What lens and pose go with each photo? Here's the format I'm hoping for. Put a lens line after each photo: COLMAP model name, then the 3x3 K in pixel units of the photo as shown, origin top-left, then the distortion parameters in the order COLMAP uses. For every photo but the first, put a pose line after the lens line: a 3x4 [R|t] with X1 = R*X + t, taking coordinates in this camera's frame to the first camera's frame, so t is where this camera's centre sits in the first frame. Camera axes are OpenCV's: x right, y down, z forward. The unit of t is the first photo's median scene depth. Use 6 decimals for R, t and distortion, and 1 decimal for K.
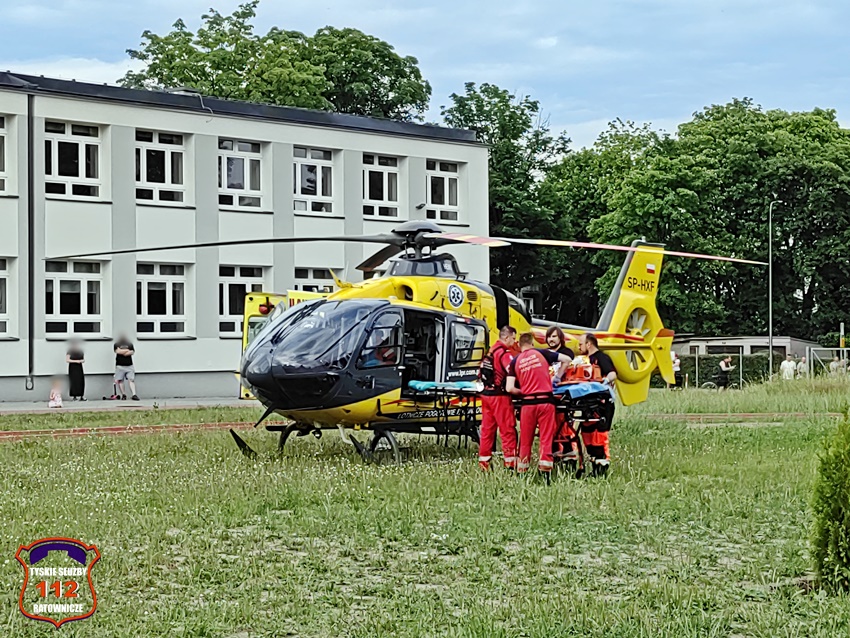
lens RADIAL K [[1920.4, 0, 425.0], [0, 1920.4, 319.0], [0, 0, 1]] dist [0.063264, 0.356091]
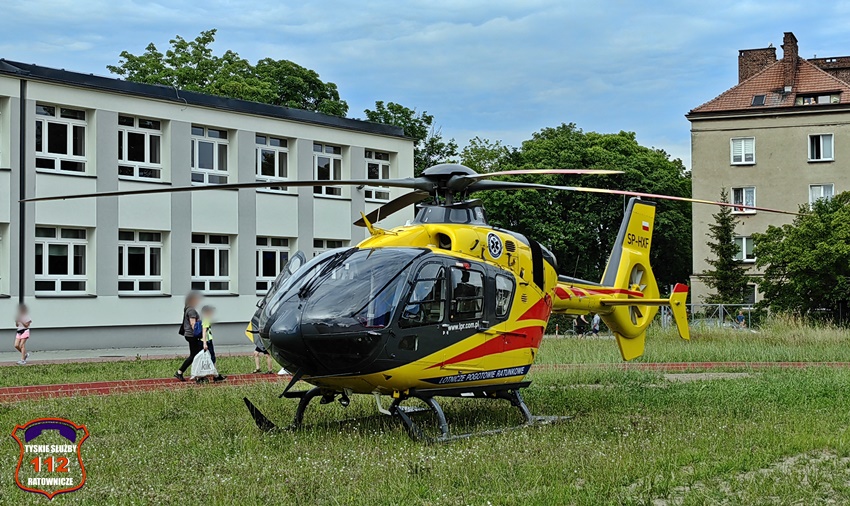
lens RADIAL K [[1040.7, 0, 422.5], [0, 1040.7, 268.0], [0, 0, 1]] dist [0.042532, -0.033784]
pose [[0.988944, 0.004544, 0.148218, -0.062766], [-0.001508, 0.999787, -0.020590, 0.006031], [-0.148280, 0.020139, 0.988740, 0.356538]]
